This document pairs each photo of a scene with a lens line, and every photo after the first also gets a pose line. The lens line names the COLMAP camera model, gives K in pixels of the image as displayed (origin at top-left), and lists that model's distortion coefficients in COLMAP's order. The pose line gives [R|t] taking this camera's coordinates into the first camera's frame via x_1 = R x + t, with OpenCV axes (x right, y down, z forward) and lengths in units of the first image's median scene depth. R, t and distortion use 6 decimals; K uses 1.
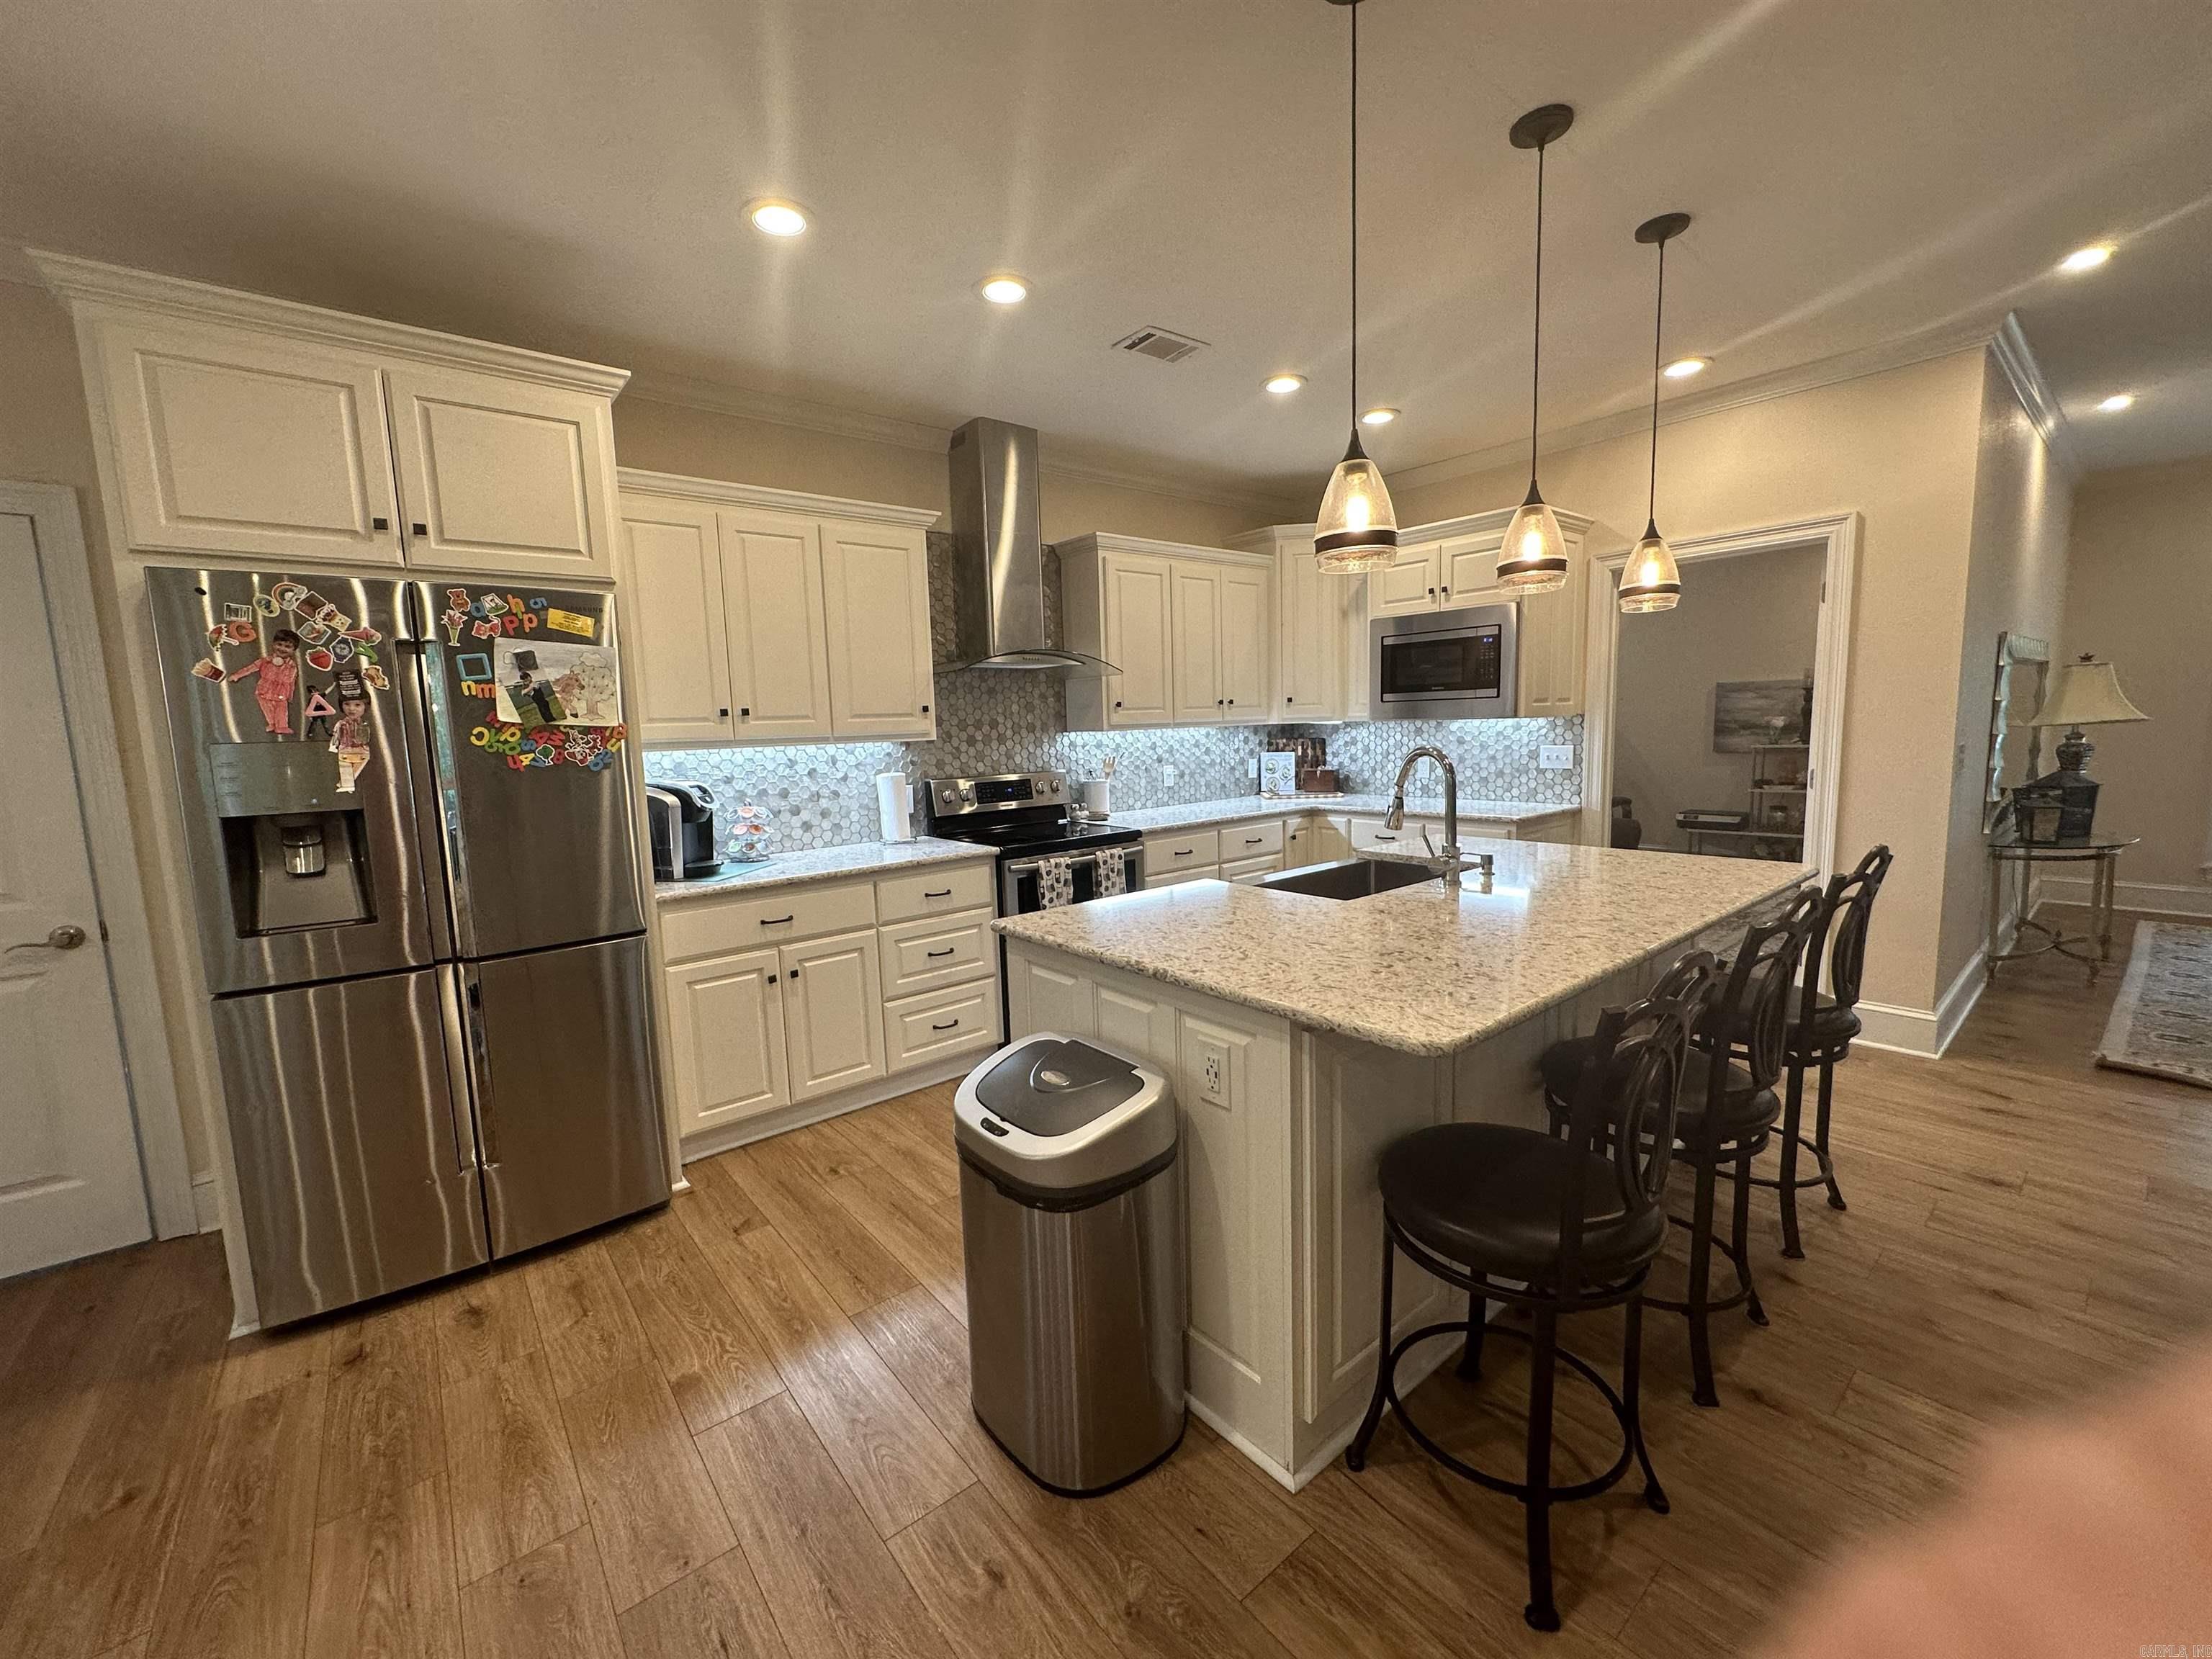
lens RADIAL K [[887.0, 0, 1101.1], [0, 887.0, 827.6], [0, 0, 1]] dist [-0.004059, 0.000936]
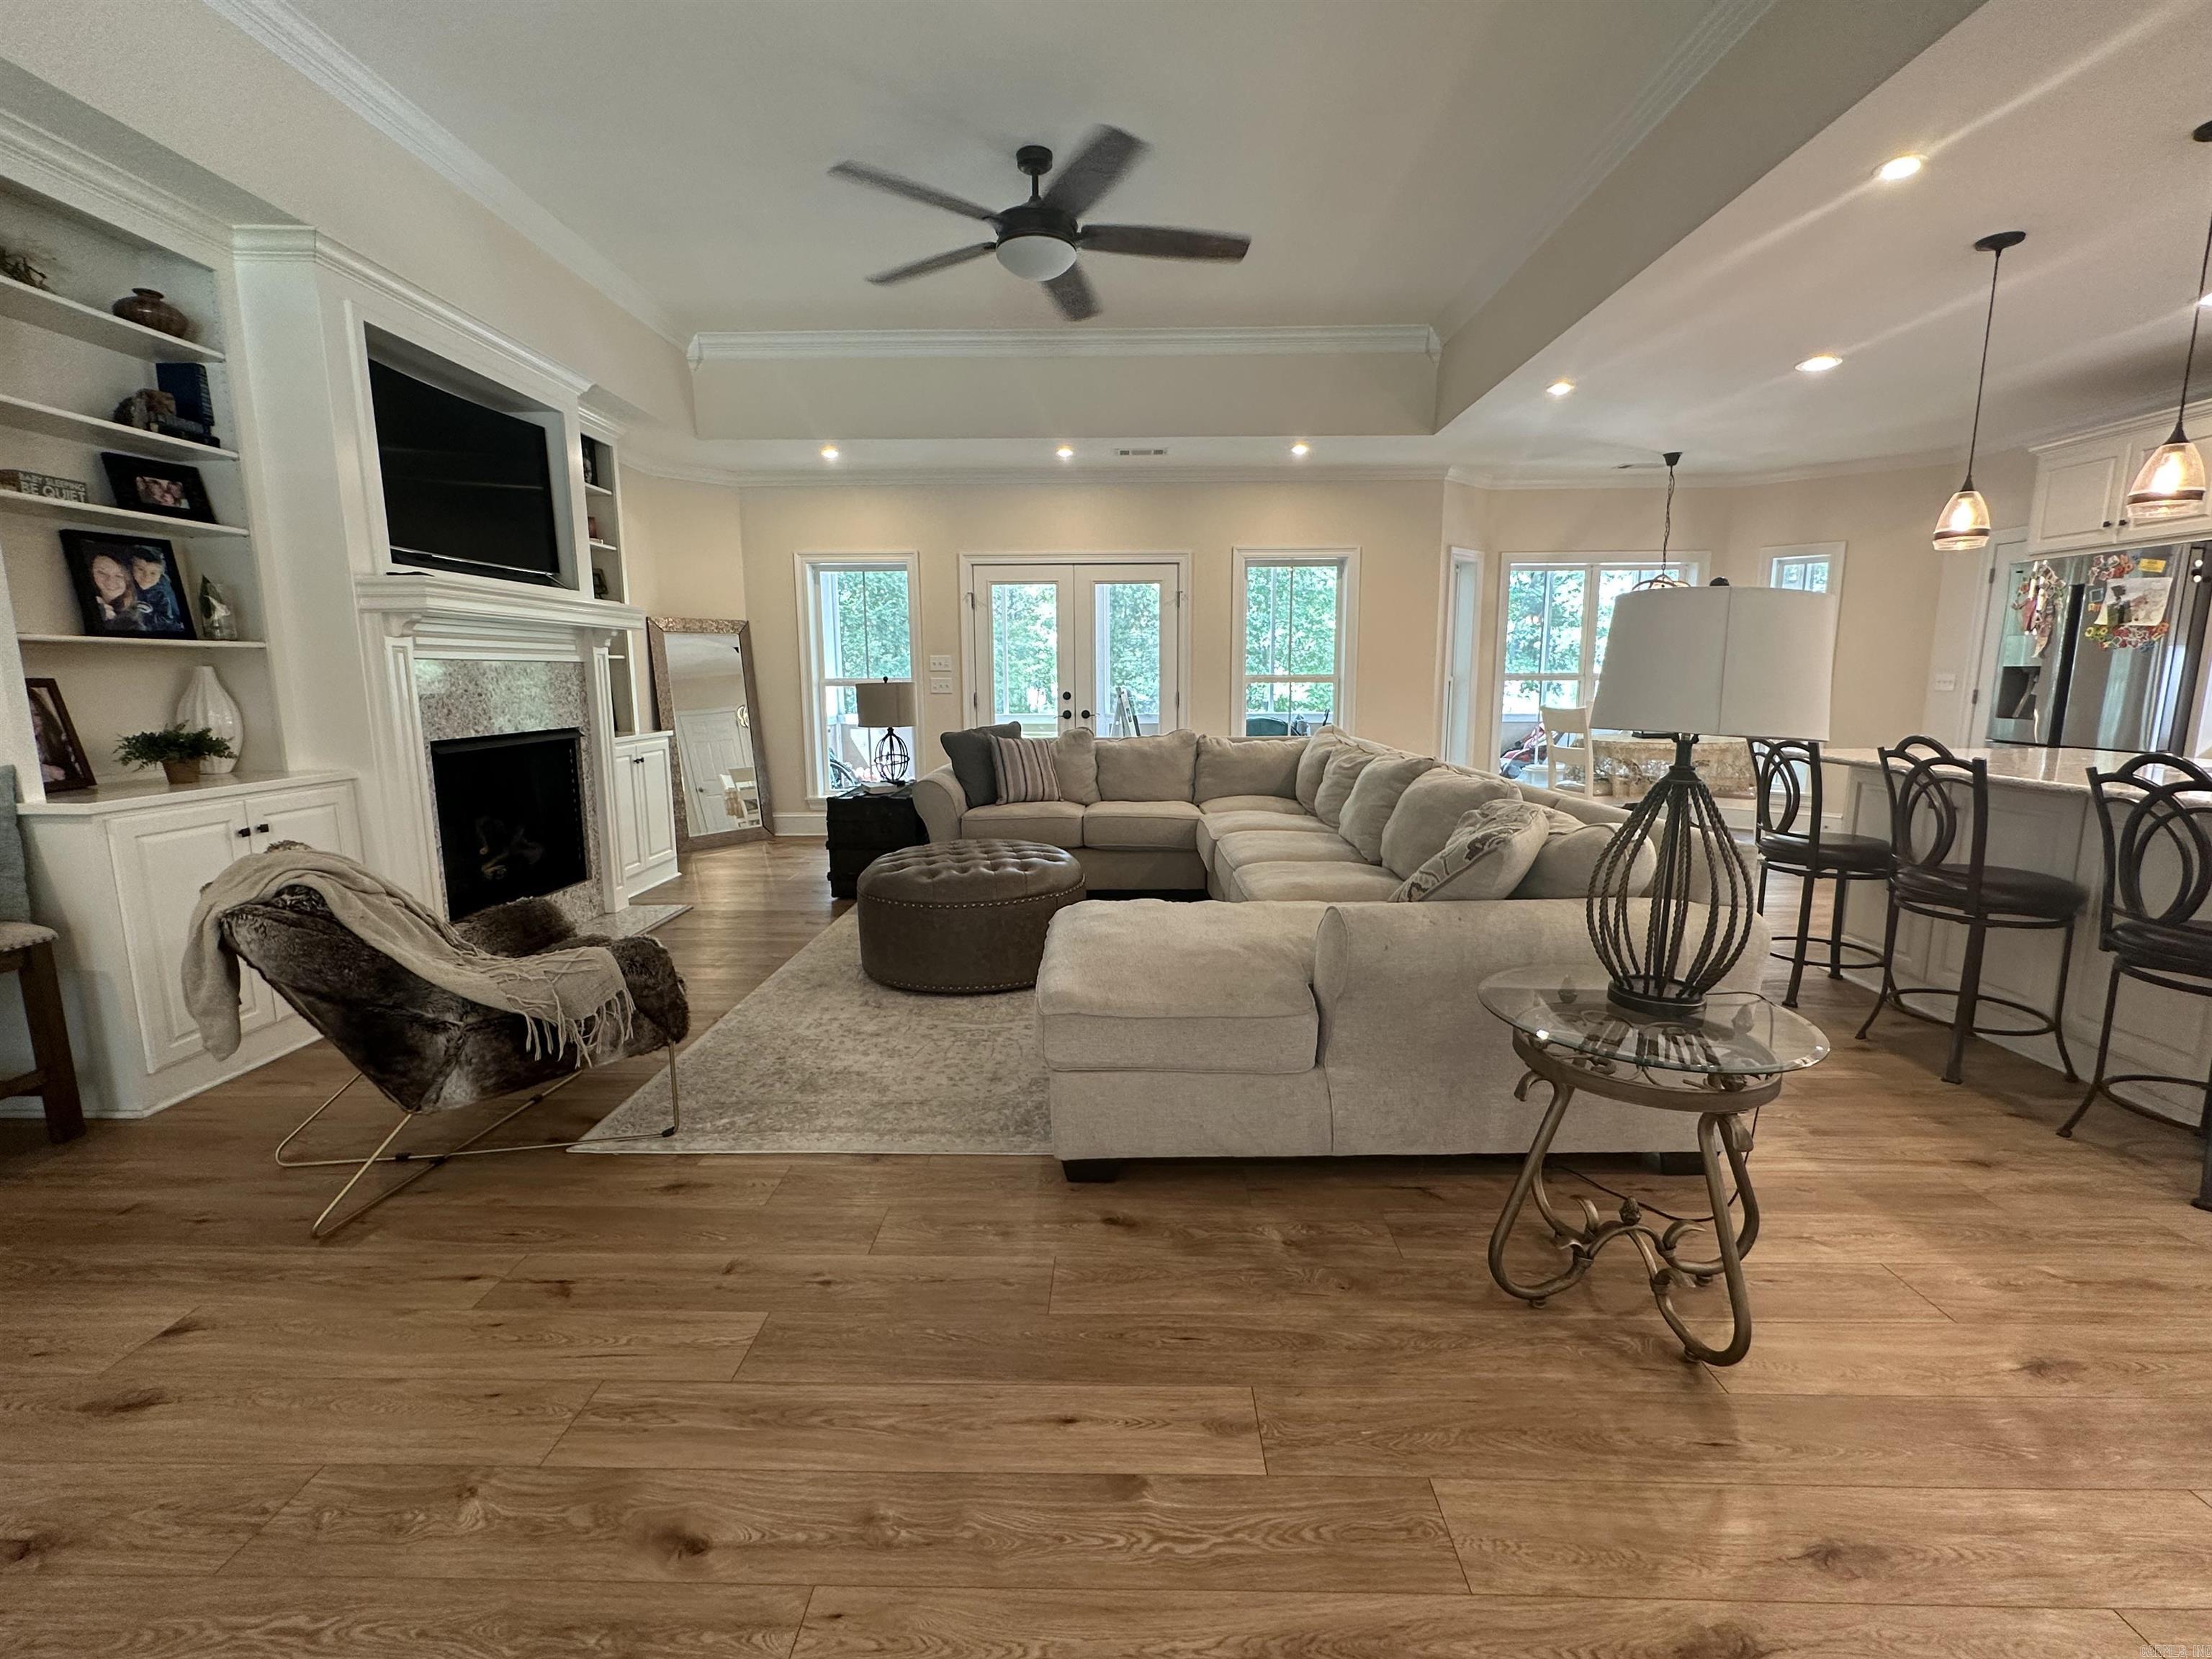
lens RADIAL K [[973.5, 0, 1106.0], [0, 973.5, 830.1], [0, 0, 1]] dist [-0.001100, 0.000646]
pose [[-0.647552, 0.156973, -0.745678, 1.444059], [-0.063101, 0.964146, 0.257761, -0.060652], [0.759404, 0.213966, -0.614429, 0.471694]]
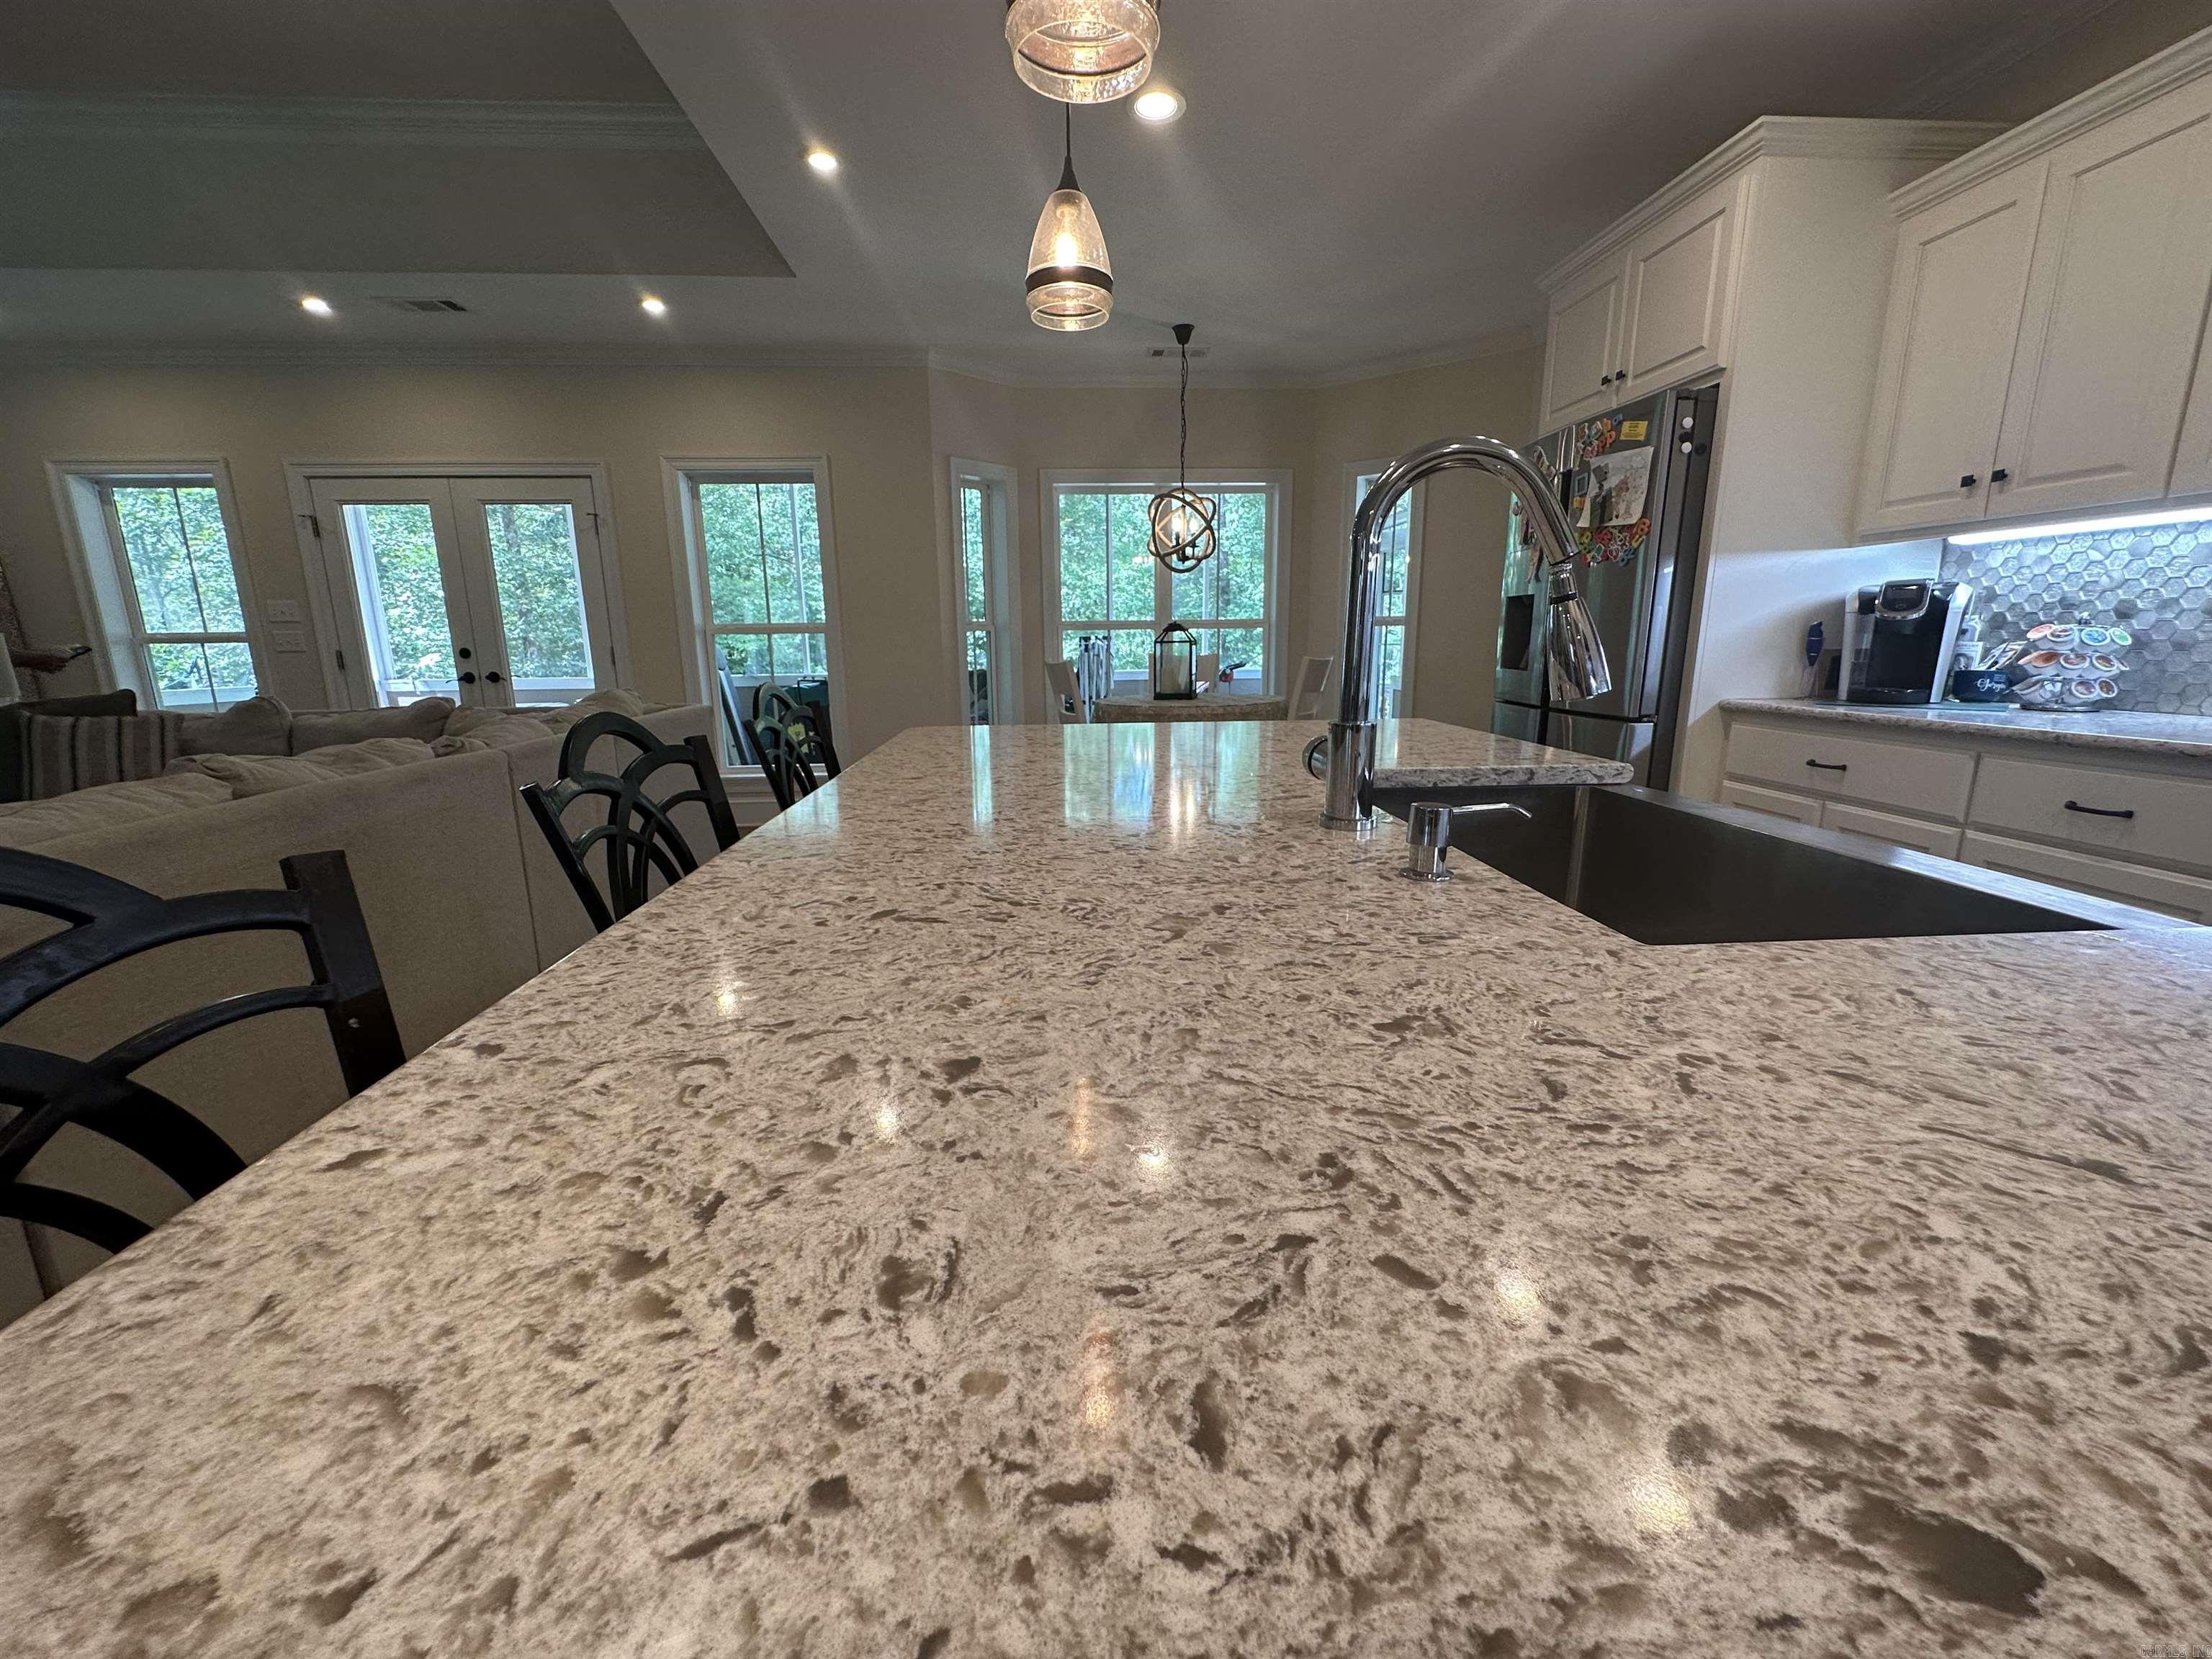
lens RADIAL K [[887.0, 0, 1102.3], [0, 887.0, 829.8], [0, 0, 1]] dist [-0.004059, 0.000936]
pose [[-0.583403, 0.211796, -0.784081, 0.513547], [-0.063992, 0.950412, 0.304339, -0.030459], [0.809658, 0.227727, -0.540920, 0.764372]]
